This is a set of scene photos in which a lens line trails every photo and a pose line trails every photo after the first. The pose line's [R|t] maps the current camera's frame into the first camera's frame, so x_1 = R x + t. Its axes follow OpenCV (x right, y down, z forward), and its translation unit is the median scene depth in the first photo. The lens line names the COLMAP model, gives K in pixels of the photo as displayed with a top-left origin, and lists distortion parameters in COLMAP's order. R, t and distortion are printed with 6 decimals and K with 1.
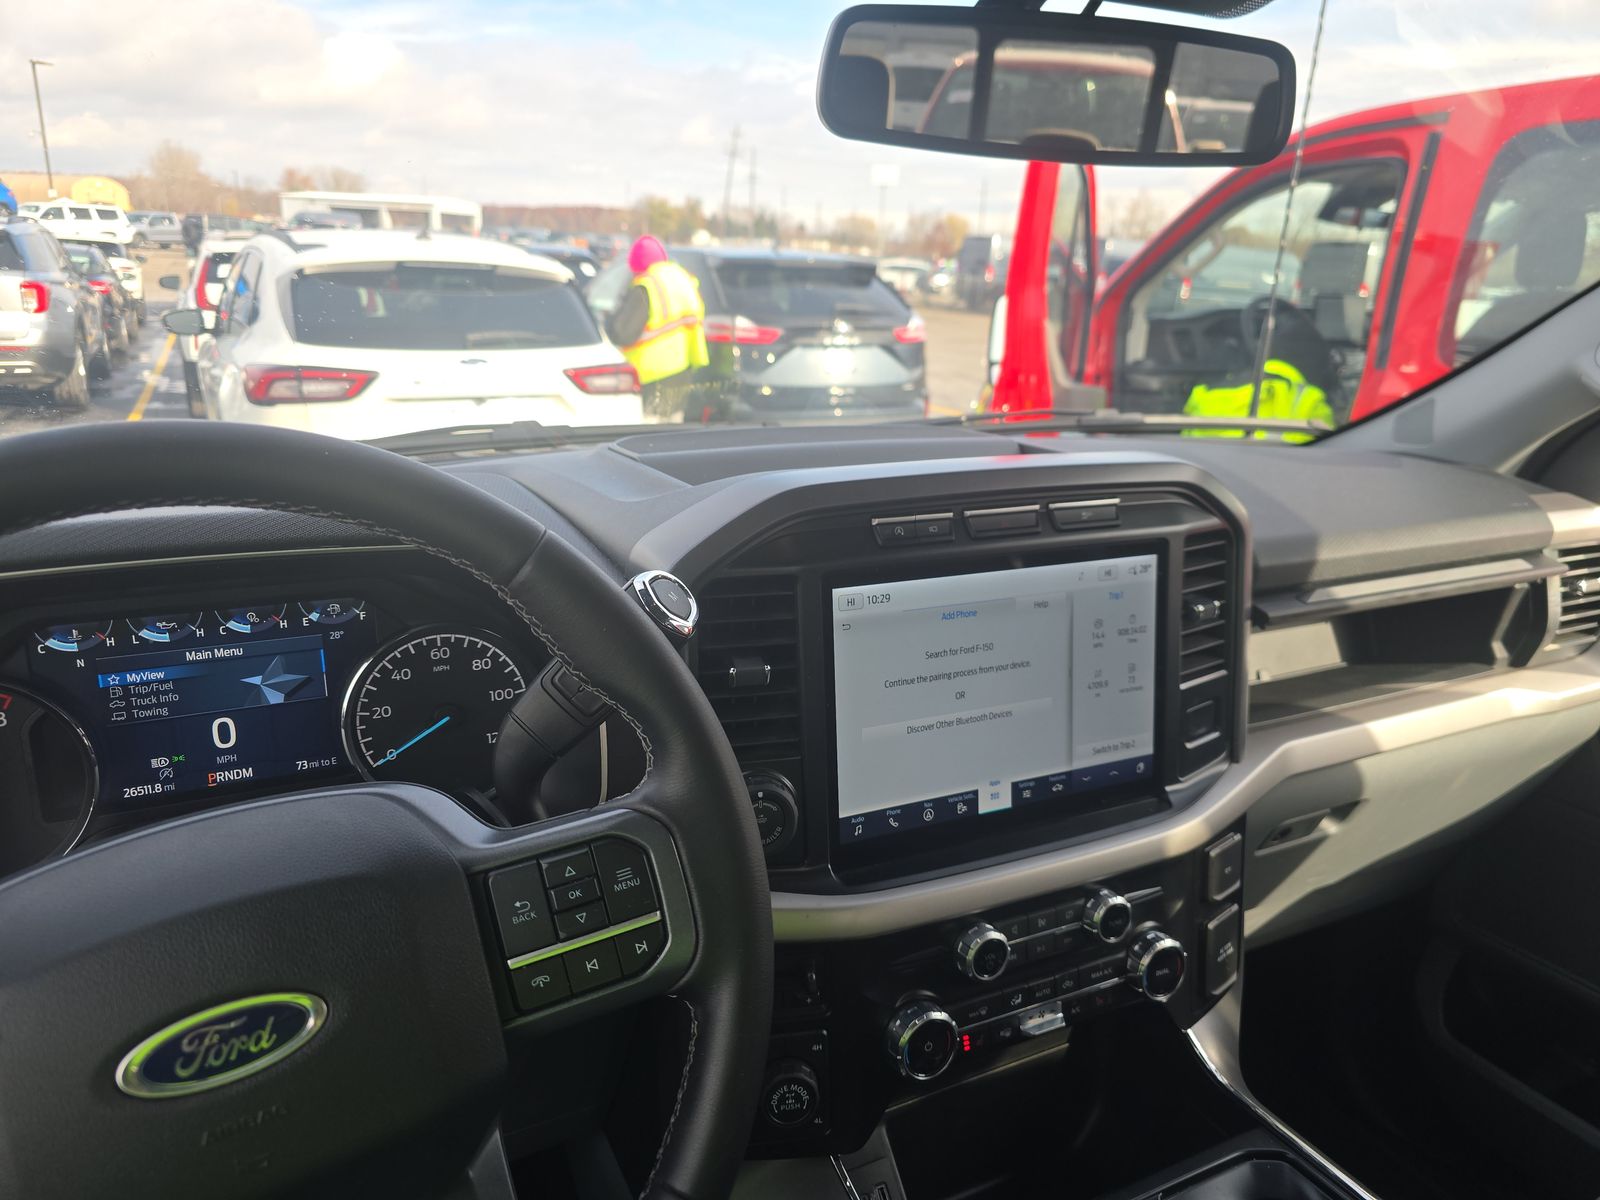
lens RADIAL K [[1086.6, 0, 783.1], [0, 1086.6, 598.6], [0, 0, 1]] dist [0.063682, -0.063411]
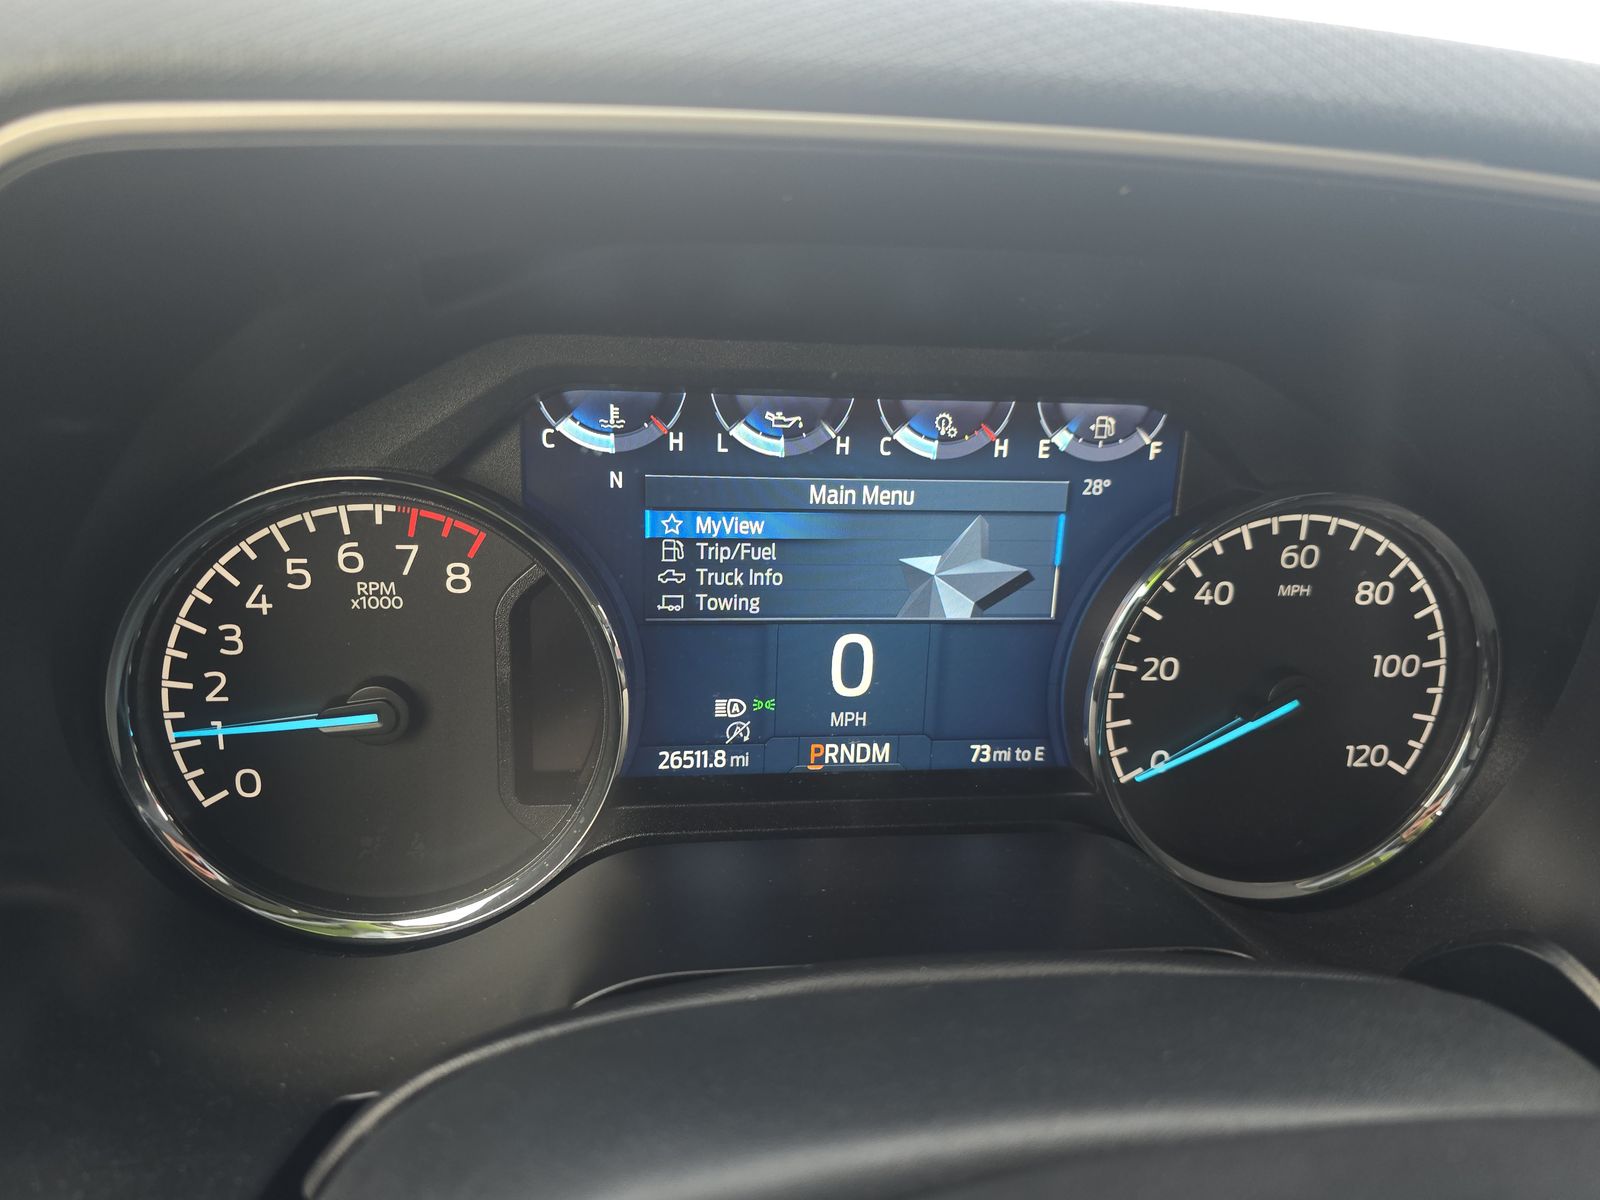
lens RADIAL K [[1086.6, 0, 783.1], [0, 1086.6, 598.6], [0, 0, 1]] dist [0.063682, -0.063411]
pose [[0.944473, 0.141584, -0.296522, -0.413128], [-0.118559, 0.988455, 0.094340, 0.054511], [0.306456, -0.053946, 0.950355, 0.563749]]
